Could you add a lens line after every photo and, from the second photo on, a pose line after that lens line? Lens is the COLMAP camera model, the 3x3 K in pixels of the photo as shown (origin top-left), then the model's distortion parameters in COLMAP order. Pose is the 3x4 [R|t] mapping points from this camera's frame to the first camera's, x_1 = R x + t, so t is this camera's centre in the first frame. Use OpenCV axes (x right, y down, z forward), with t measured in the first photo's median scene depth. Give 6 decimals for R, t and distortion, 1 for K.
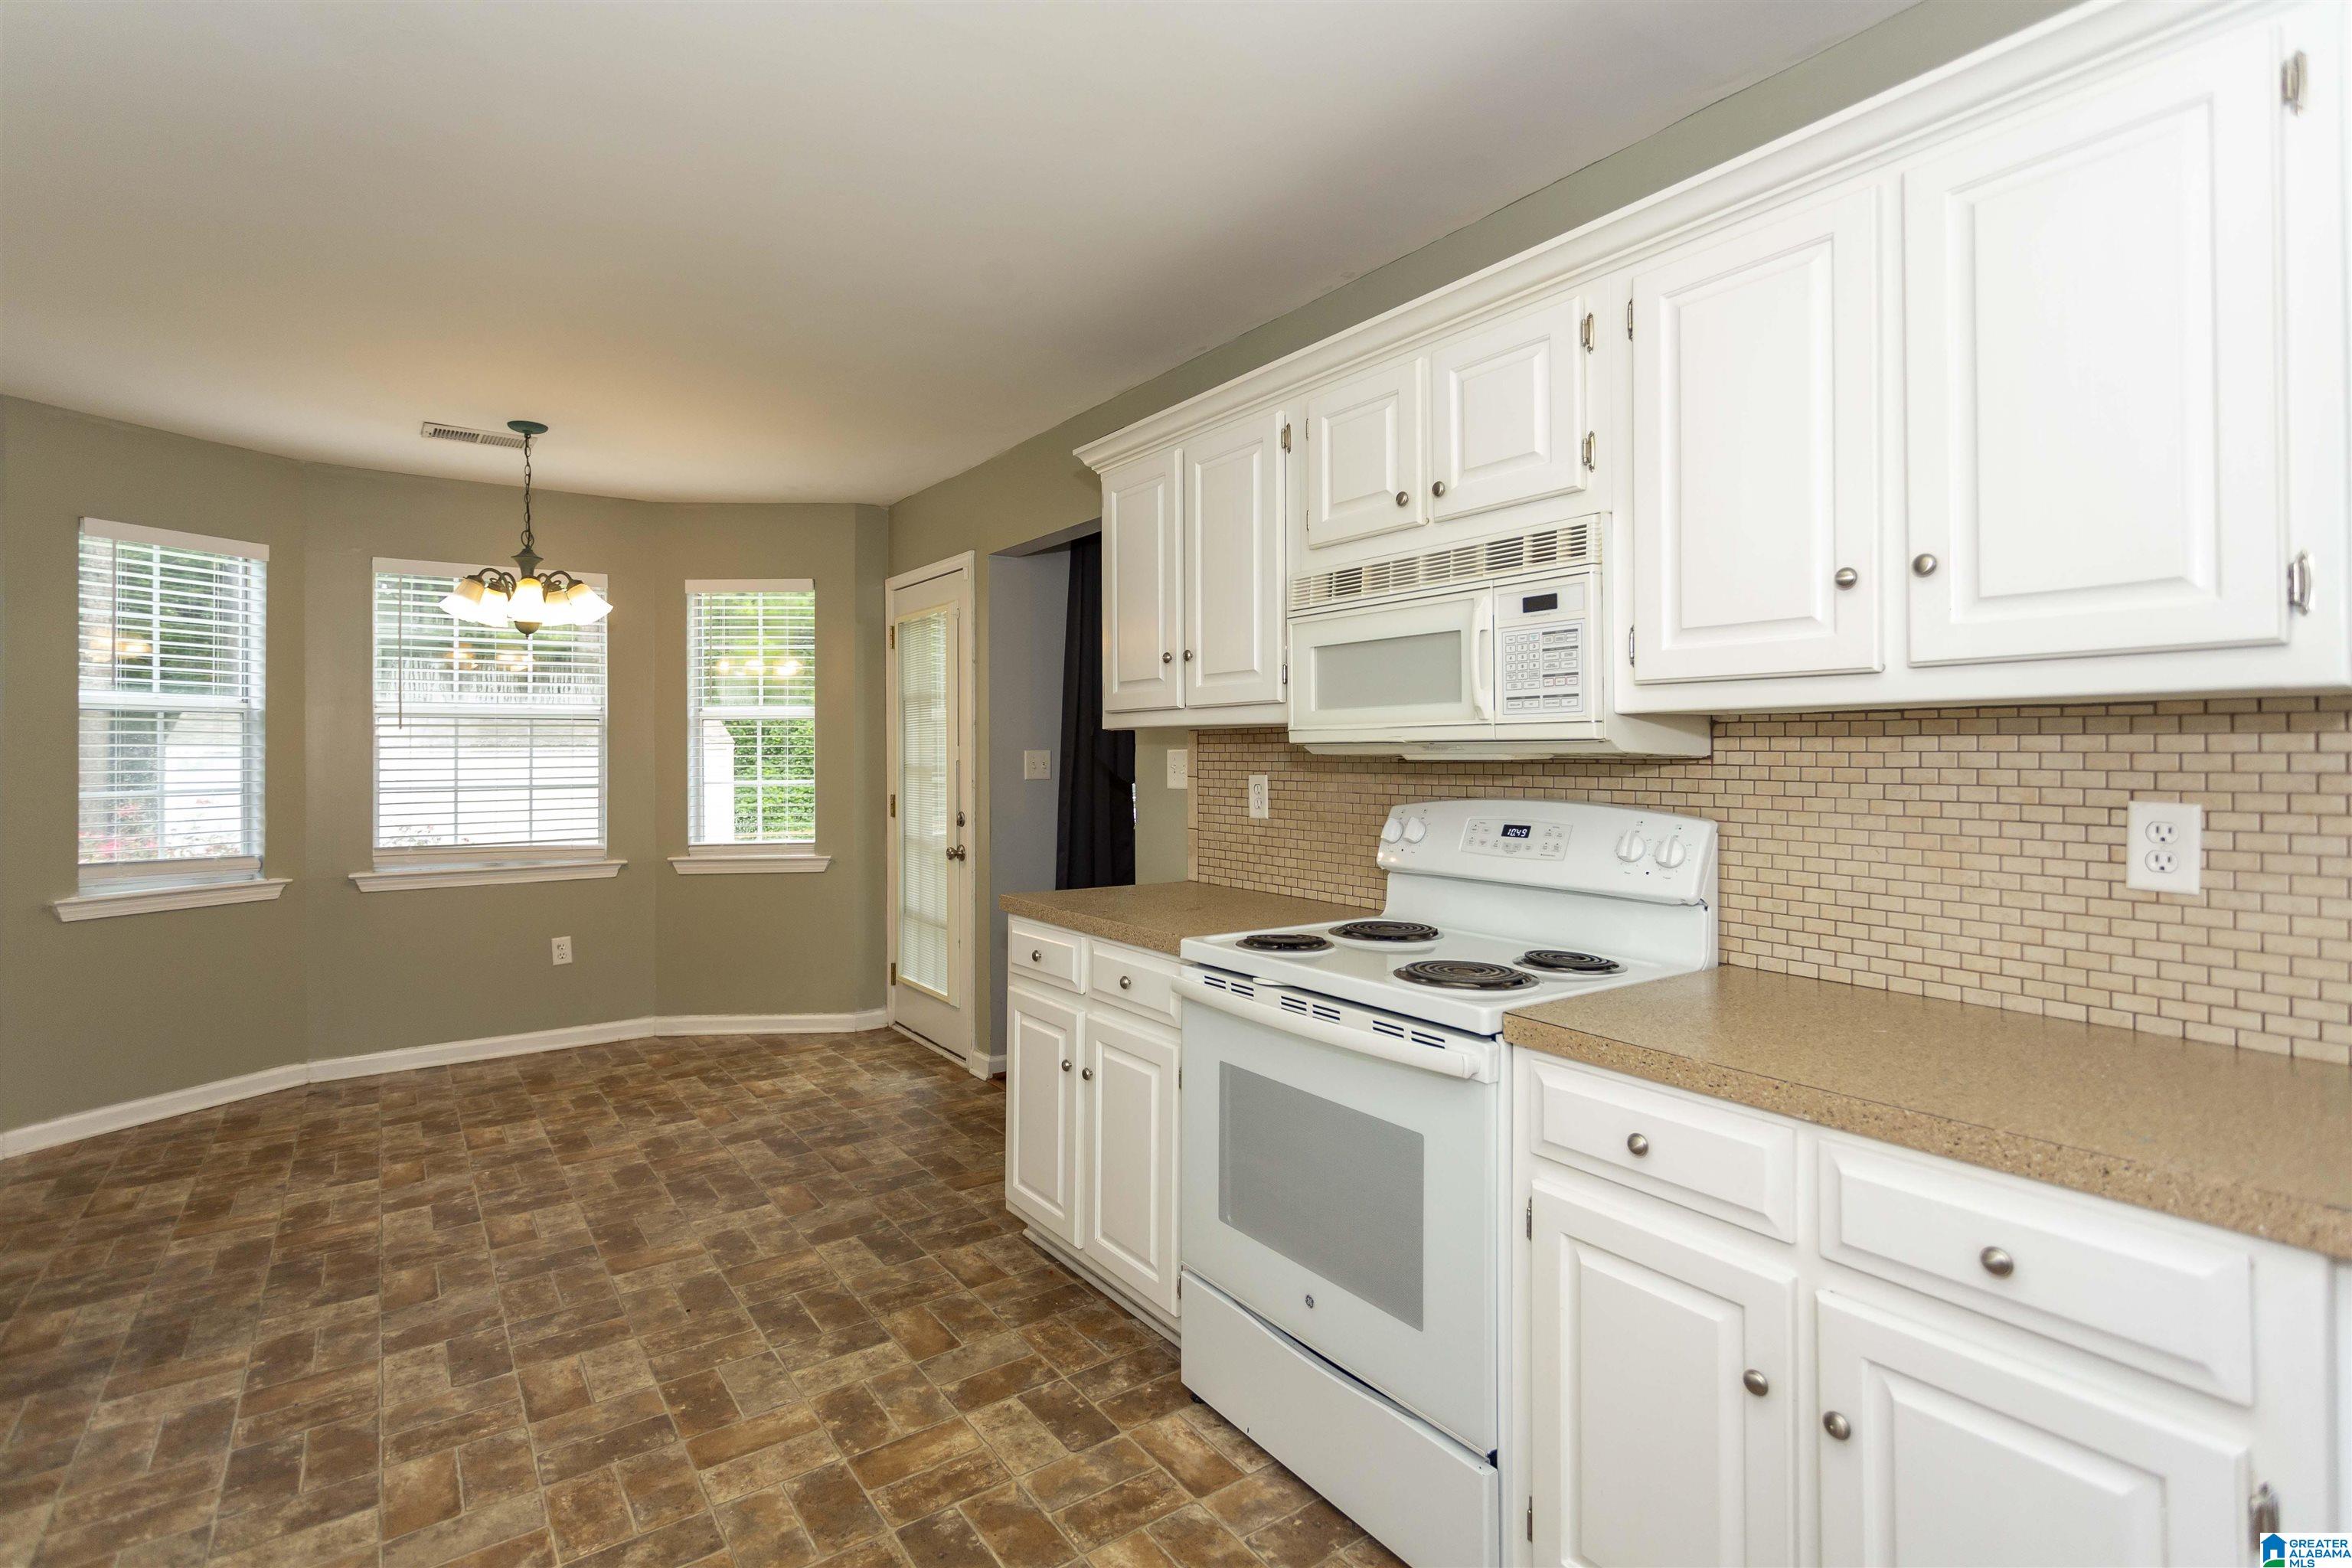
lens RADIAL K [[1122.1, 0, 1160.7], [0, 1122.1, 741.0], [0, 0, 1]] dist [0.005187, 0.001899]
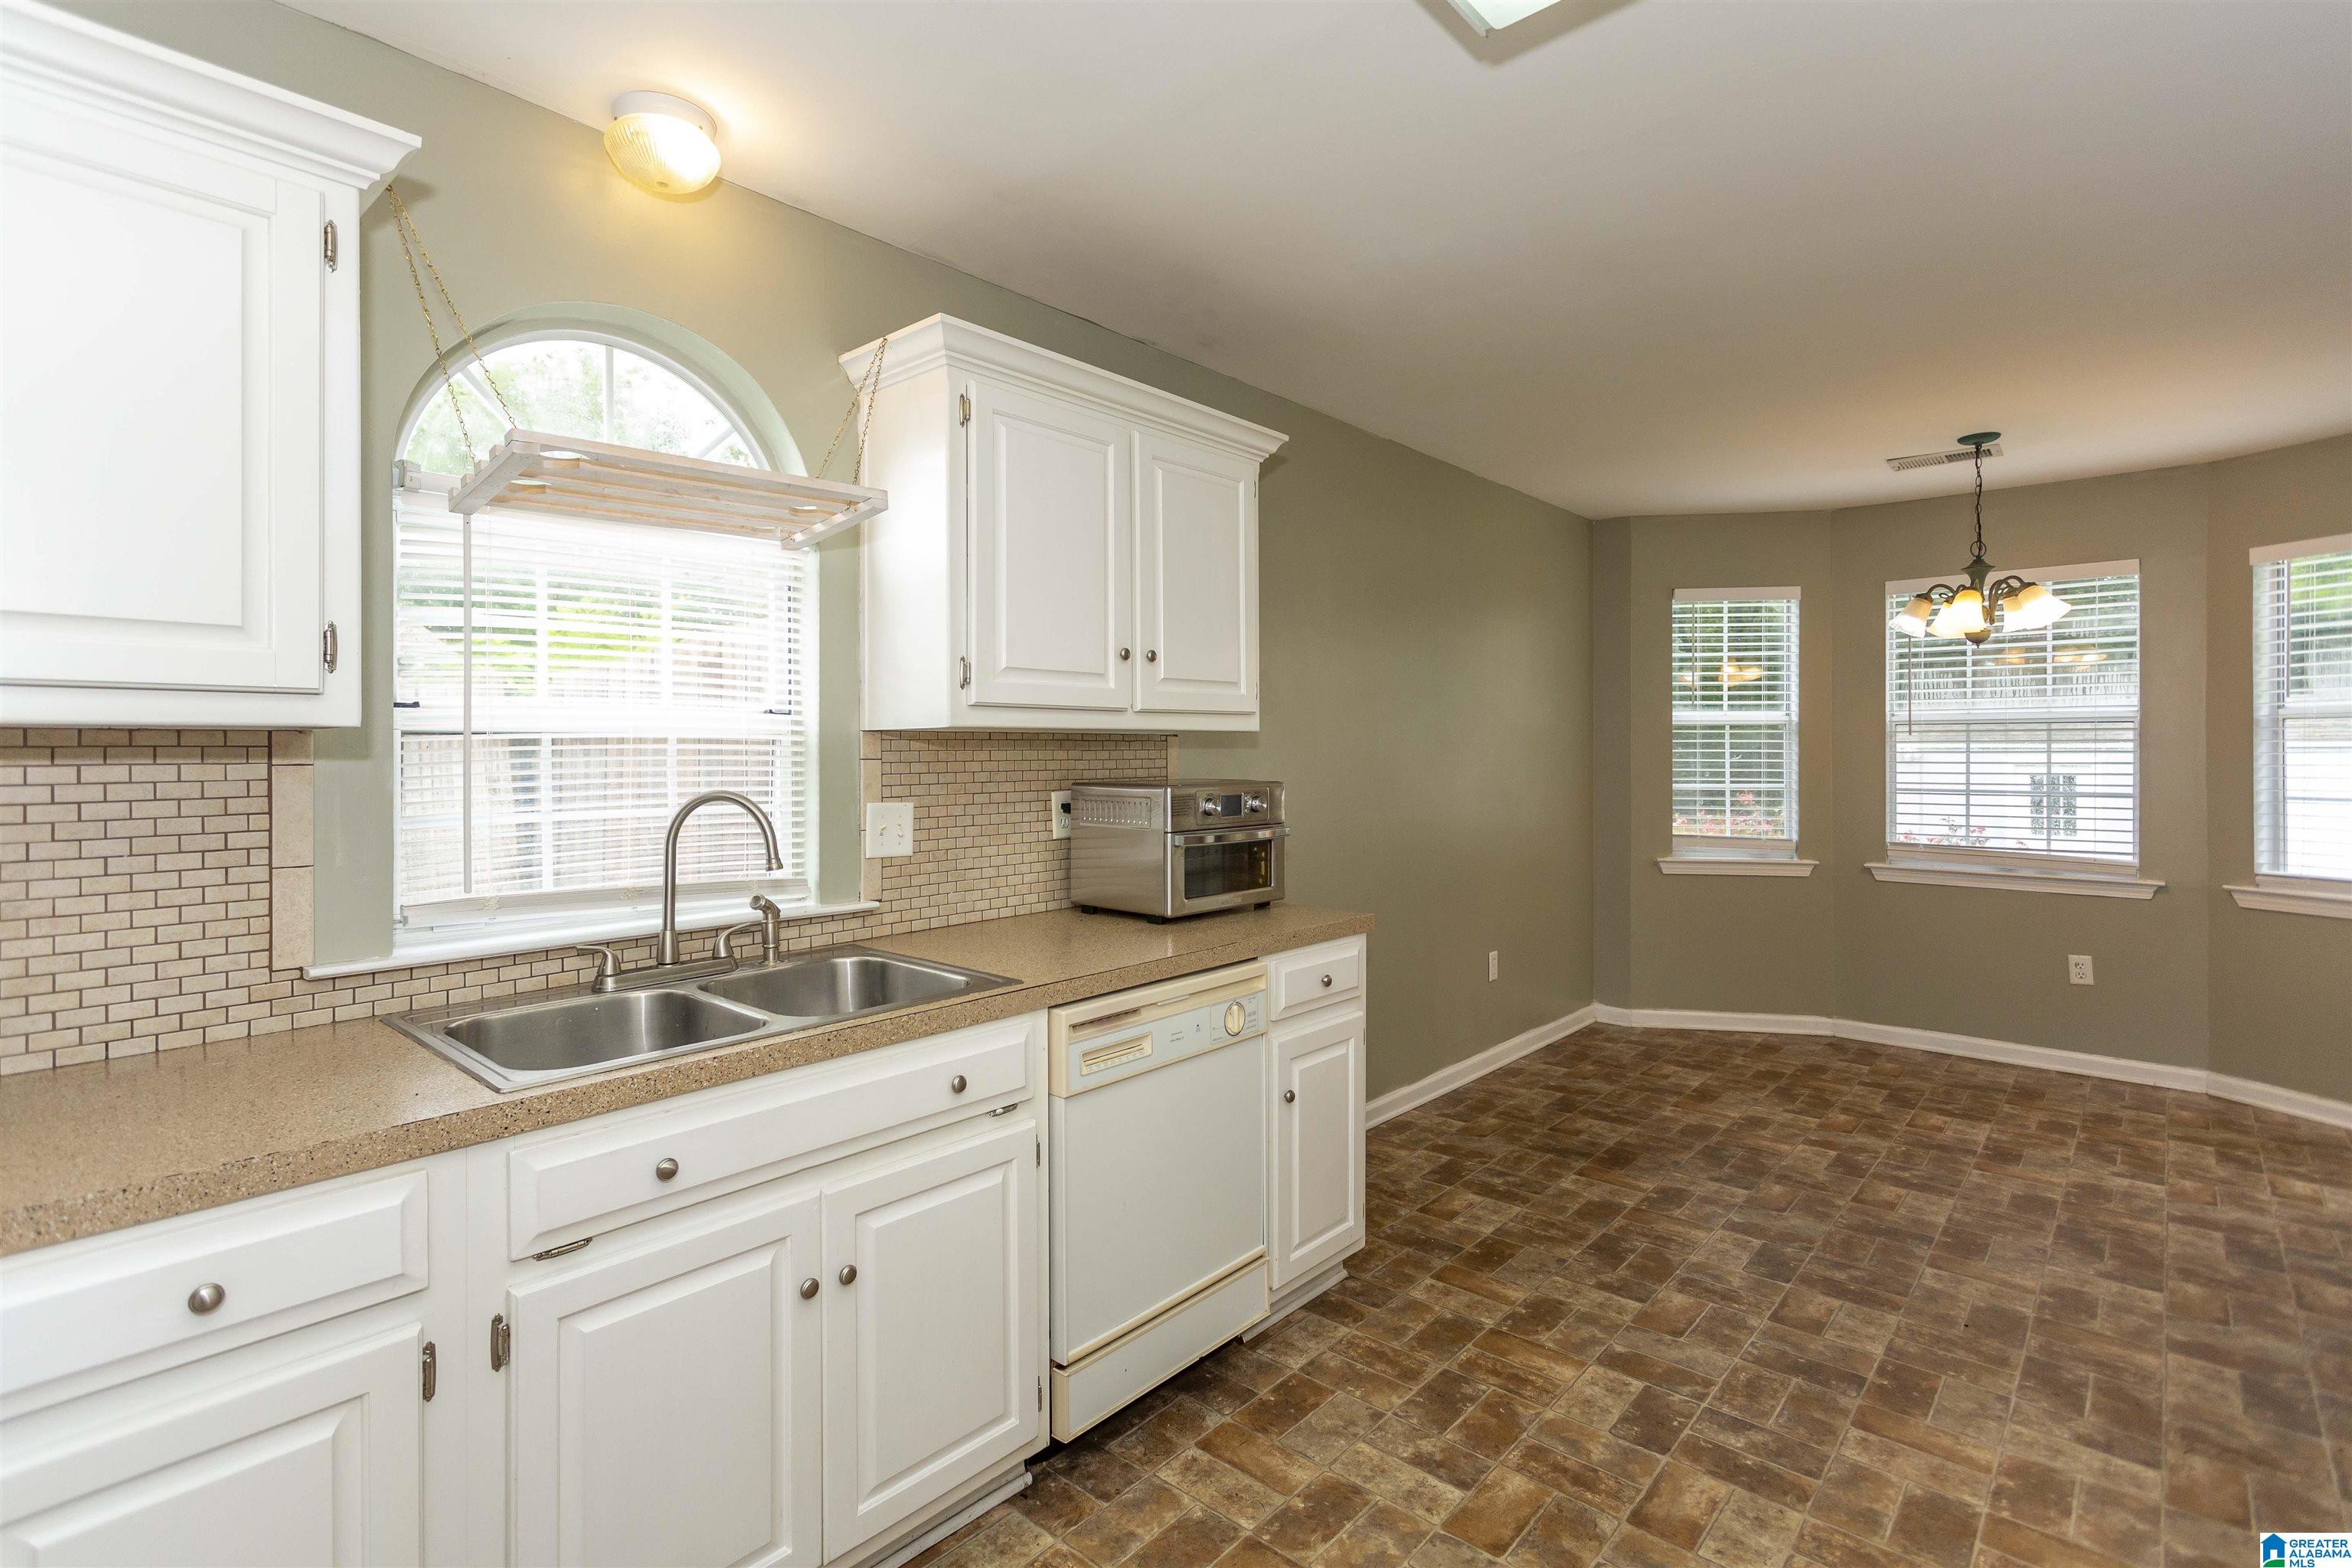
lens RADIAL K [[1122.1, 0, 1156.5], [0, 1122.1, 747.4], [0, 0, 1]] dist [0.005187, 0.001899]
pose [[0.223499, 0.003521, -0.974698, 0.307252], [0.008784, 0.999946, 0.005627, -0.015947], [0.974665, -0.009819, 0.223456, 0.060139]]
